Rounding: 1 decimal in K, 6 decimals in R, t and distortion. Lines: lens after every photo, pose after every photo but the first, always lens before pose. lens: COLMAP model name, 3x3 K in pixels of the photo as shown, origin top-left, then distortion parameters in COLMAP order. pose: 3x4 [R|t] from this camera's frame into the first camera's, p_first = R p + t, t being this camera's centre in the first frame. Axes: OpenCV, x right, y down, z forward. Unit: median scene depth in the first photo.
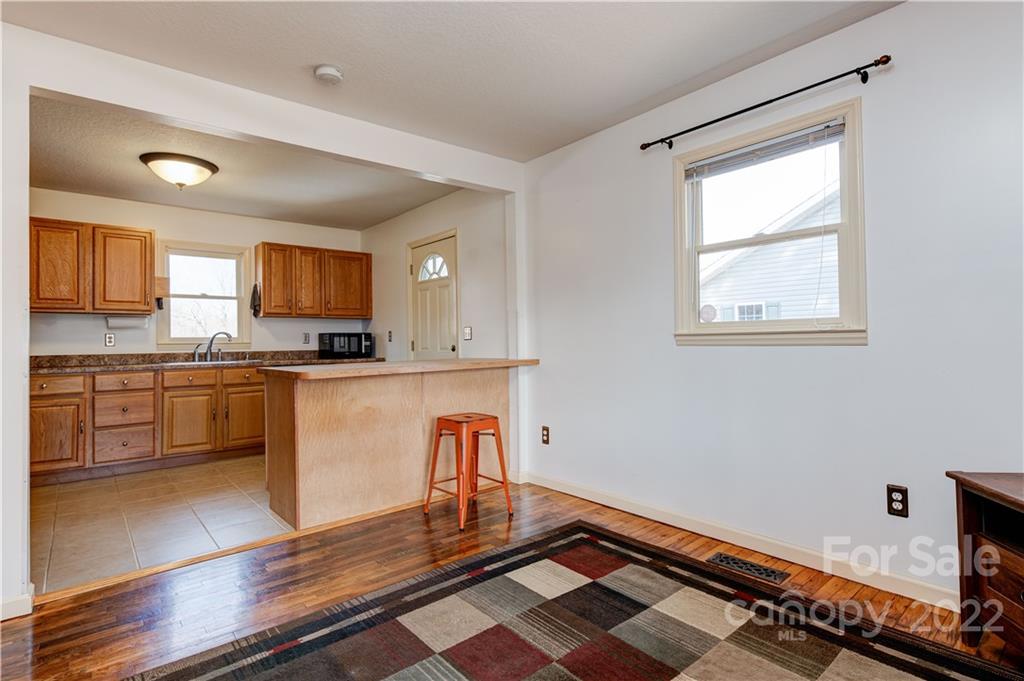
lens RADIAL K [[509.2, 0, 511.9], [0, 509.2, 333.6], [0, 0, 1]] dist [0.003431, -0.000477]
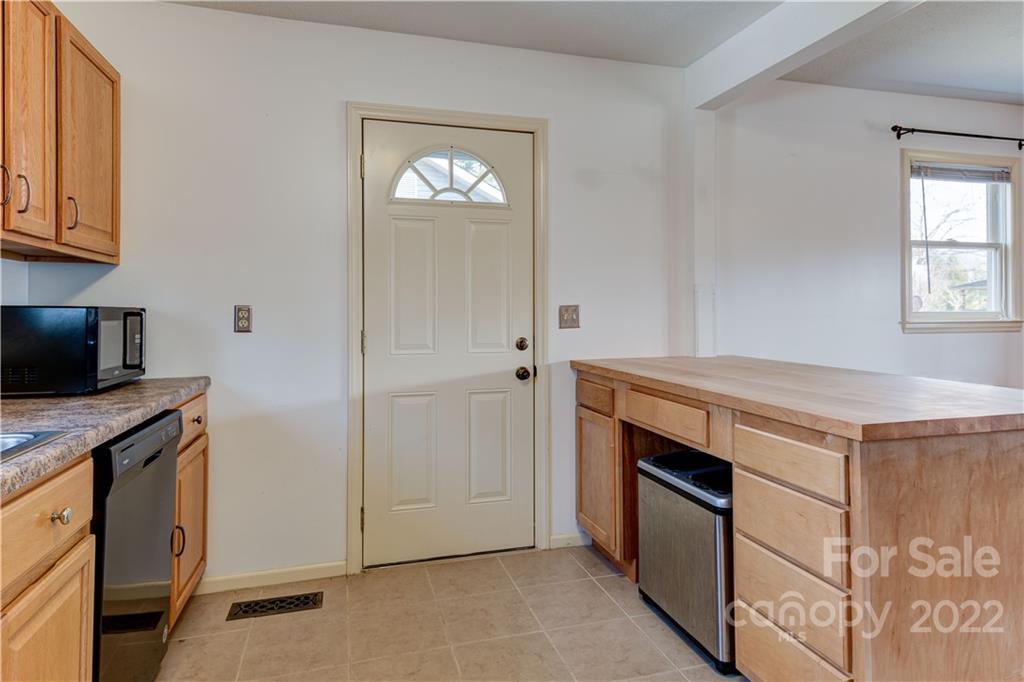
lens RADIAL K [[594.9, 0, 514.3], [0, 594.9, 307.4], [0, 0, 1]] dist [0.025140, -0.000978]
pose [[0.419335, 0.023031, 0.907539, -0.686801], [-0.013409, 0.999726, -0.019175, 0.003641], [-0.907732, -0.004129, 0.419529, 0.759846]]
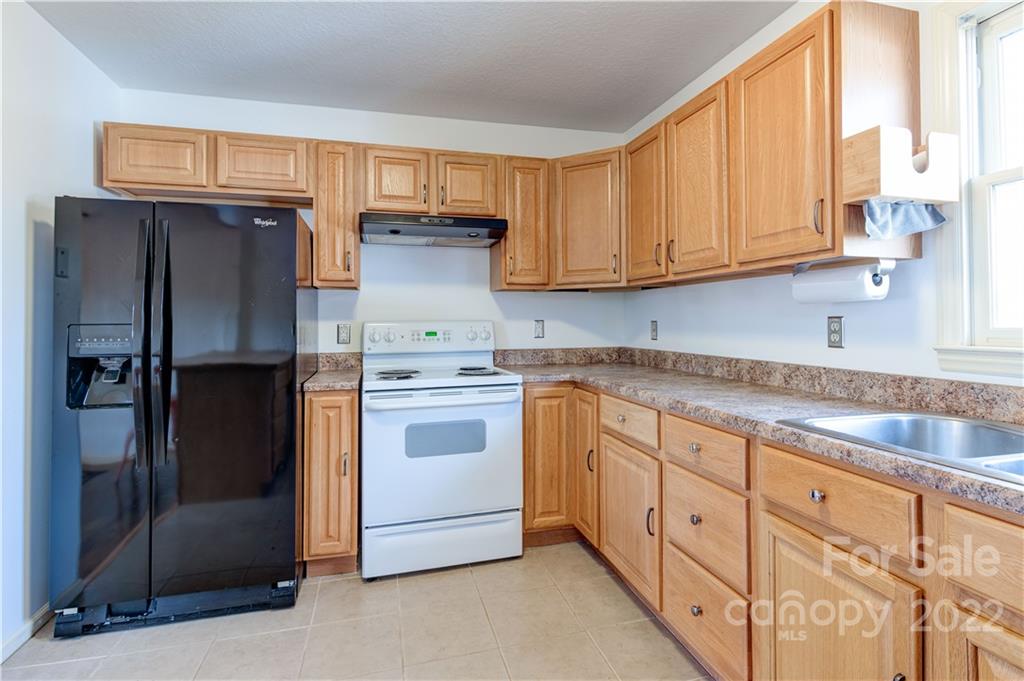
lens RADIAL K [[507.6, 0, 514.3], [0, 507.6, 313.2], [0, 0, 1]] dist [0.000650, -0.000589]
pose [[-0.423062, 0.000823, -0.906100, -0.323946], [0.024140, 0.999655, -0.010363, -0.004336], [0.905779, -0.026257, -0.422936, 0.946998]]
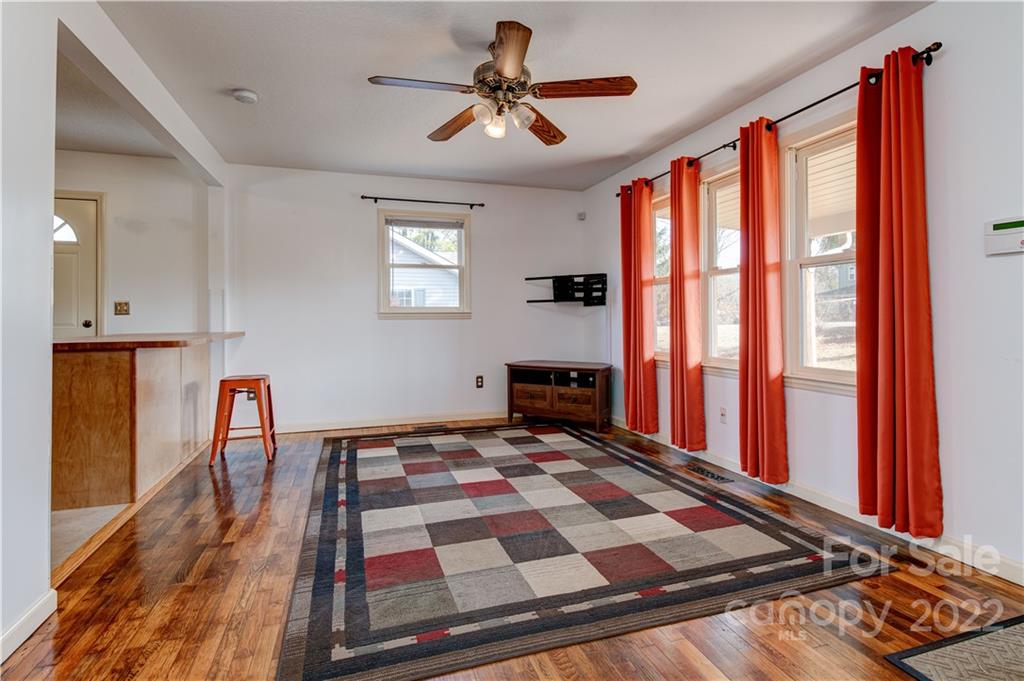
lens RADIAL K [[507.6, 0, 514.3], [0, 507.6, 313.2], [0, 0, 1]] dist [0.000650, -0.000589]
pose [[0.372267, 0.020380, 0.927902, -0.676329], [-0.014053, 0.999768, -0.016320, 0.014757], [-0.928019, -0.006964, 0.372467, -0.034201]]
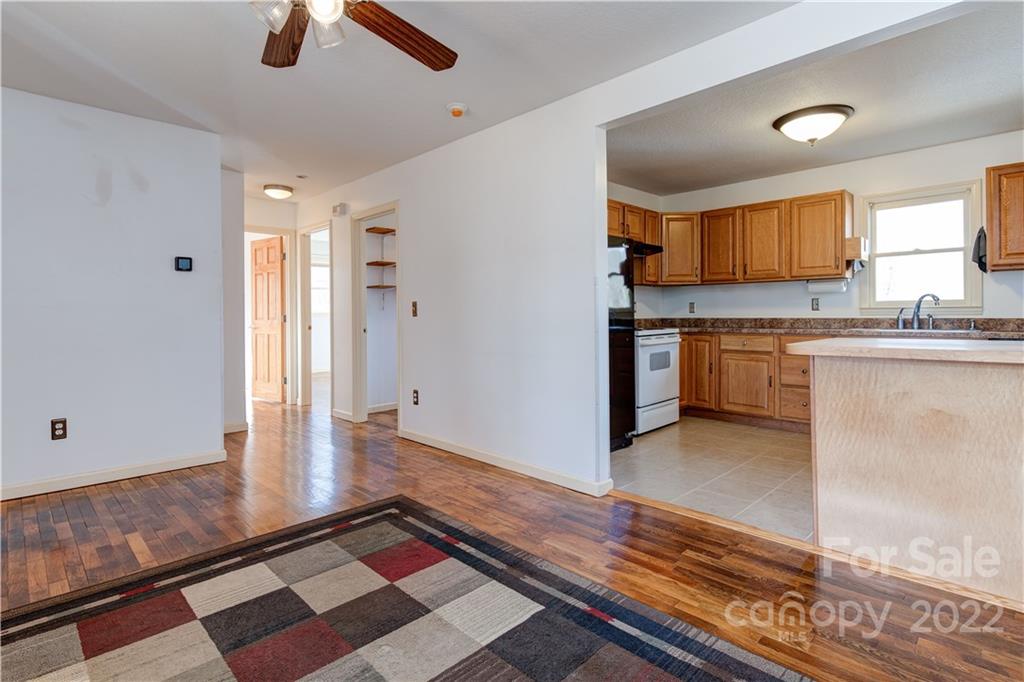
lens RADIAL K [[507.6, 0, 514.3], [0, 507.6, 313.7], [0, 0, 1]] dist [0.000650, -0.000589]
pose [[0.081501, 0.011237, -0.996610, 0.202556], [0.021511, 0.999684, 0.013031, 0.004583], [0.996441, -0.022500, 0.081233, 0.299669]]
